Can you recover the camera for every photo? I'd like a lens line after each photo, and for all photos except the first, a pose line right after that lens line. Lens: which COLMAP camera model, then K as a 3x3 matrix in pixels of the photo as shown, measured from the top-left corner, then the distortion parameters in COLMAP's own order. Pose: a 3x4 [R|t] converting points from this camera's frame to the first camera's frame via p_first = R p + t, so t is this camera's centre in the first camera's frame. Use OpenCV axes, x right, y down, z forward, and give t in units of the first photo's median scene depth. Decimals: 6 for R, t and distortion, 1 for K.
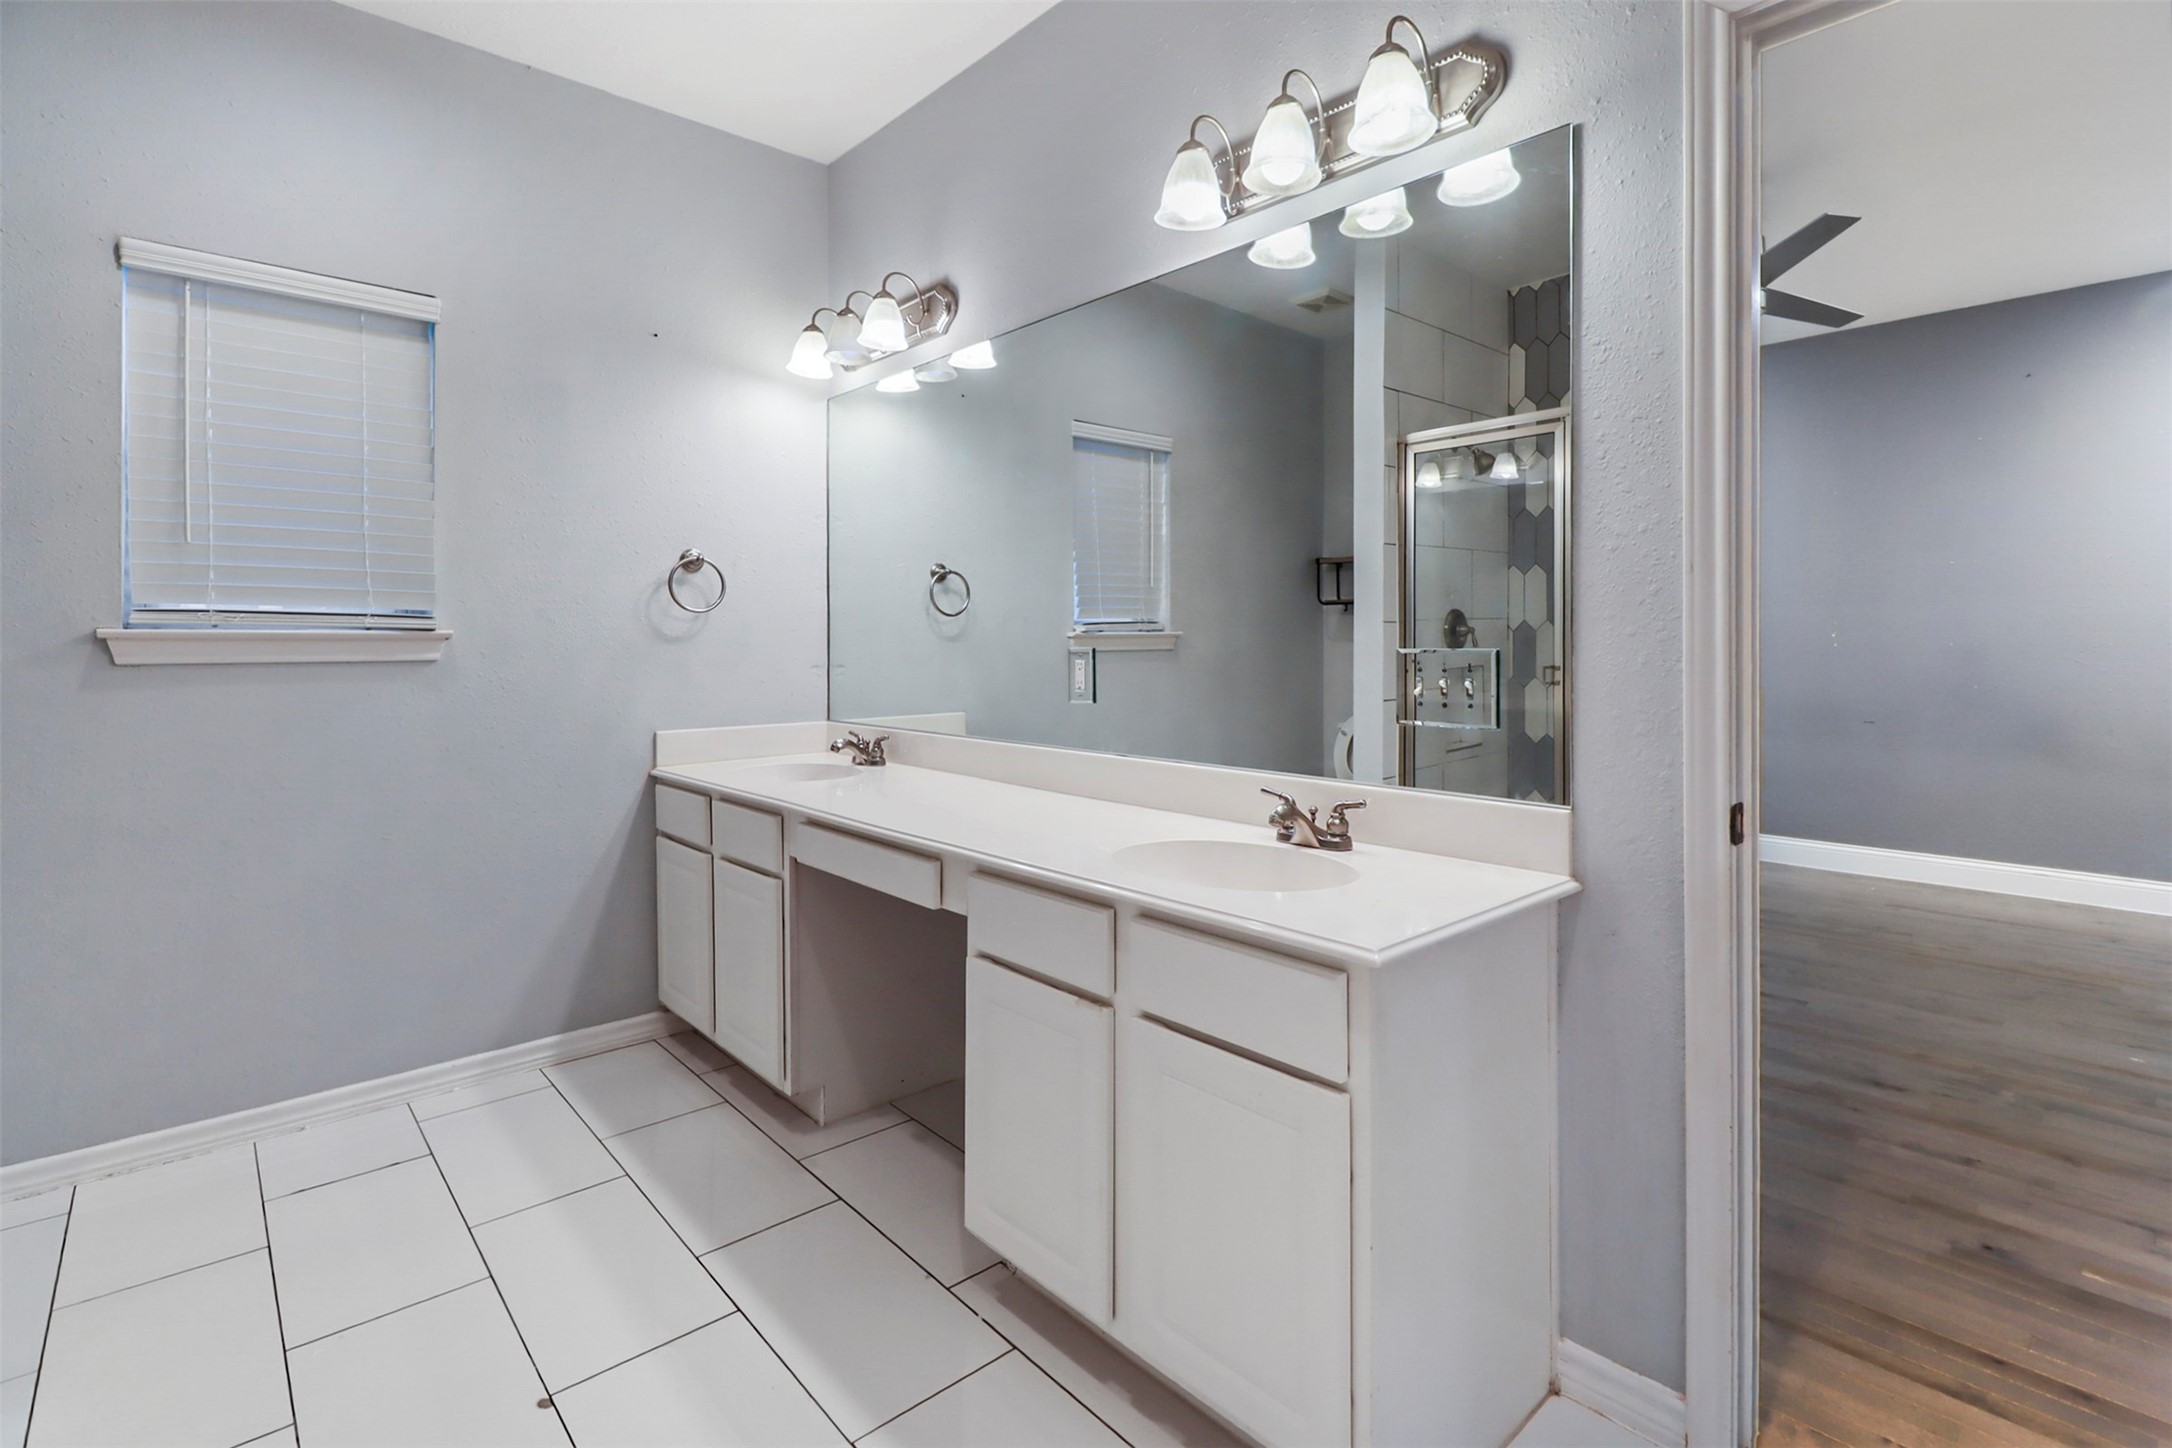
lens RADIAL K [[999.7, 0, 1093.1], [0, 999.7, 650.3], [0, 0, 1]] dist [0.019065, -0.013305]
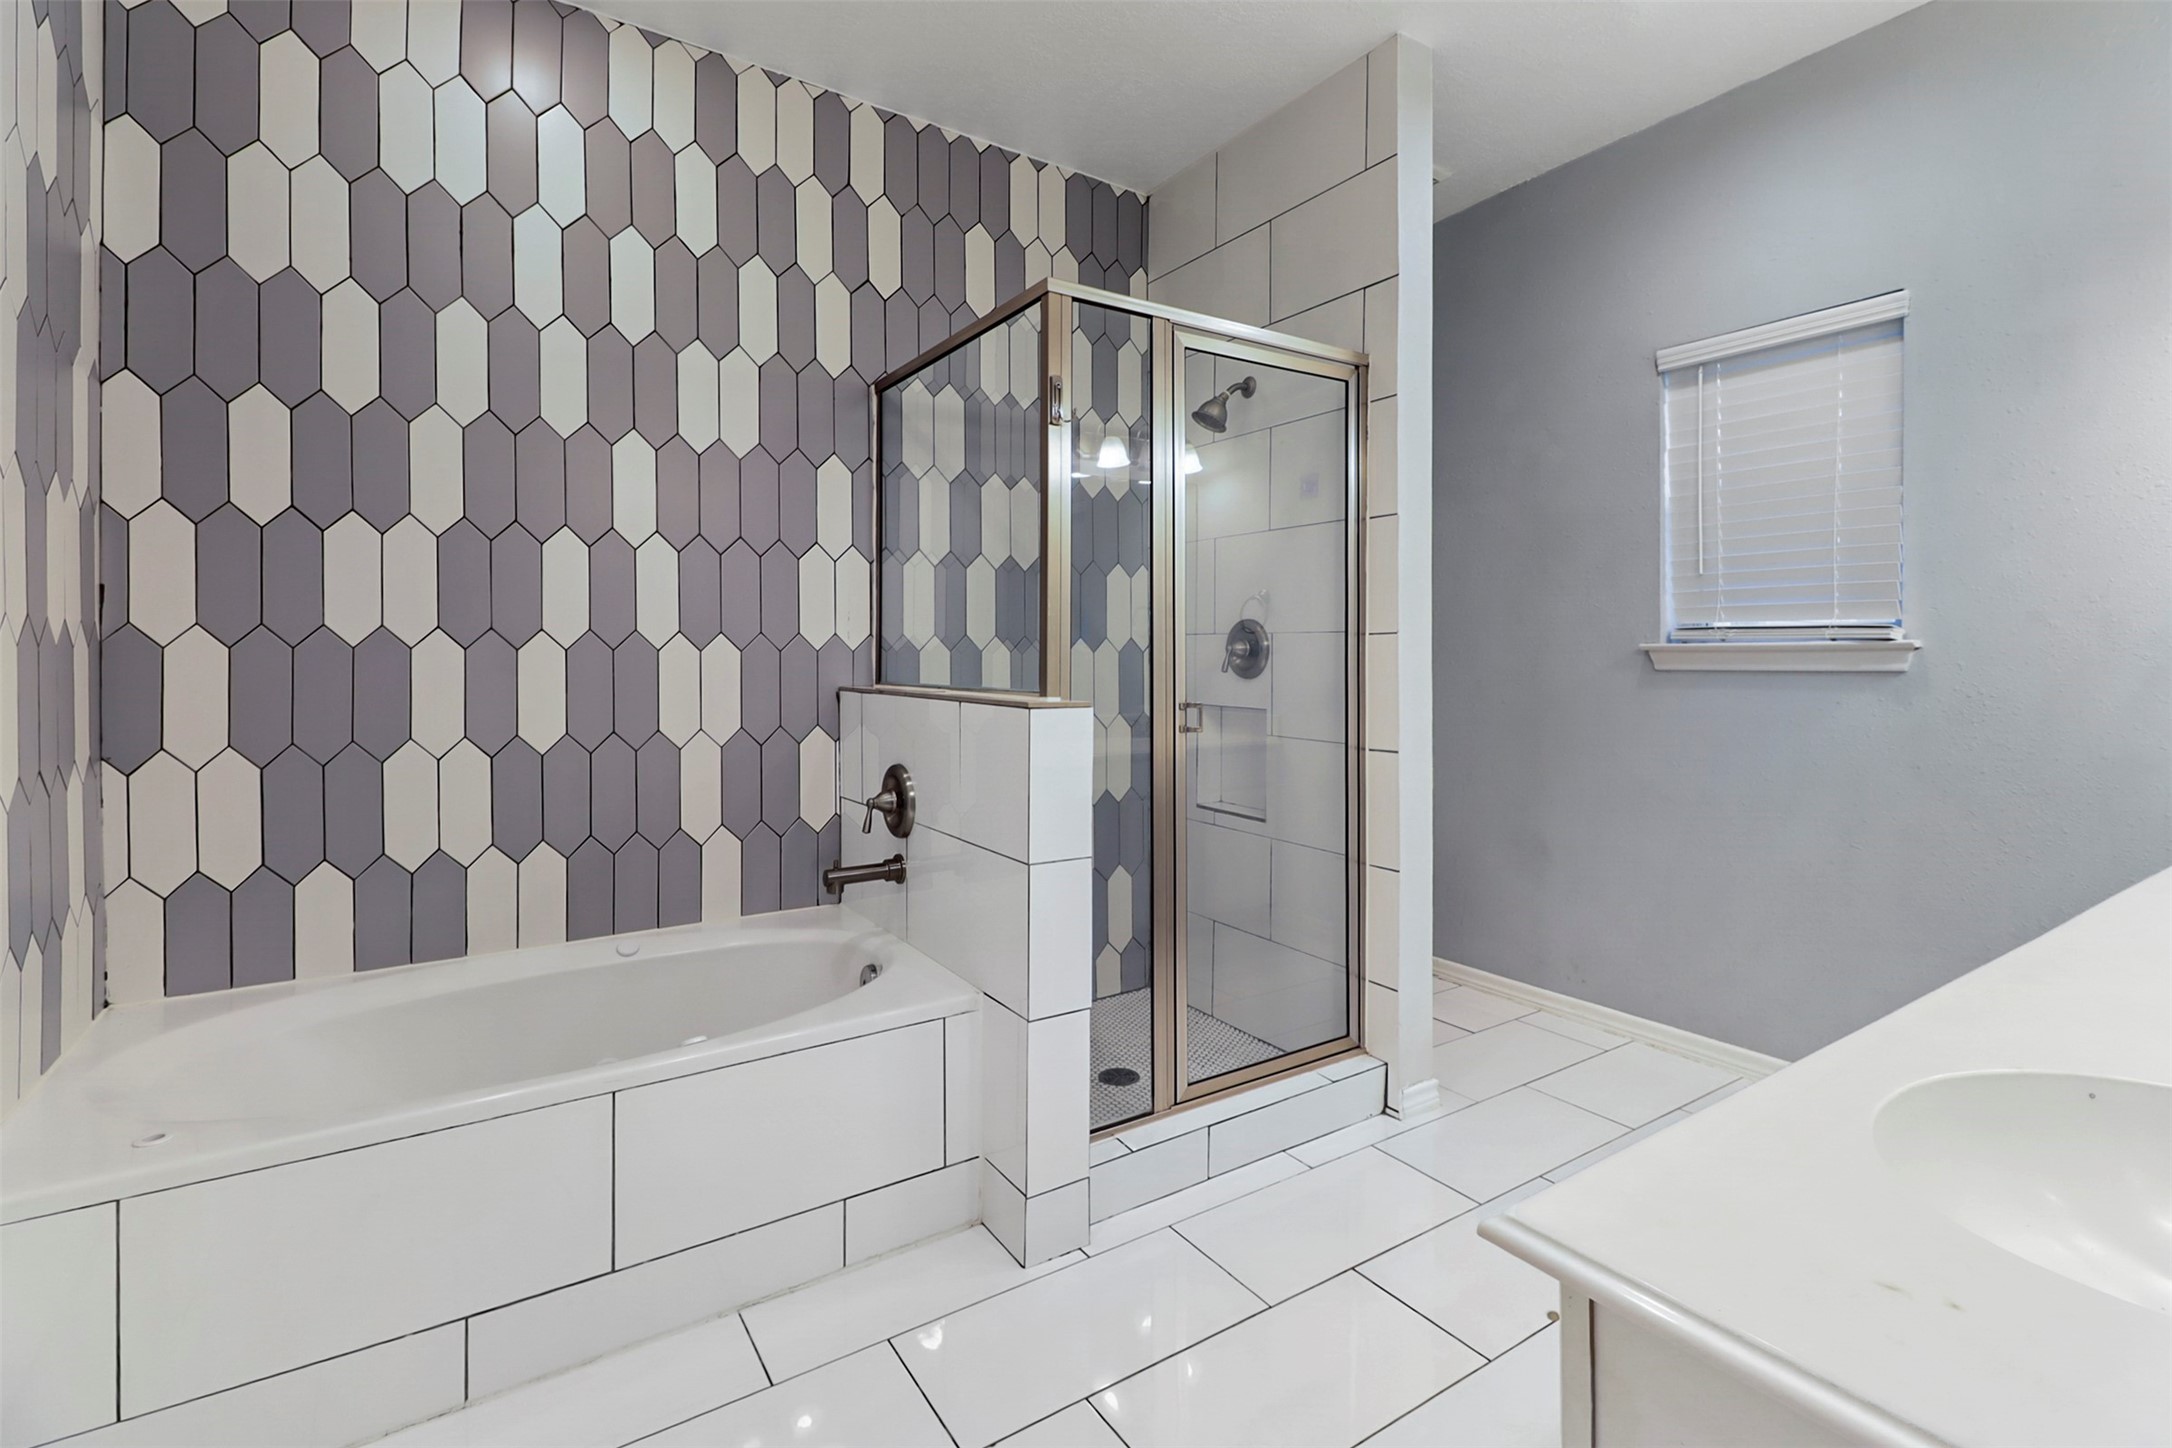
lens RADIAL K [[1013.4, 0, 1082.2], [0, 1013.4, 663.8], [0, 0, 1]] dist [0.000354, -0.000039]
pose [[-0.154373, 0.009913, -0.987963, 0.446584], [0.000148, 0.999950, 0.010010, -0.007300], [0.988013, 0.001399, -0.154367, 0.408559]]
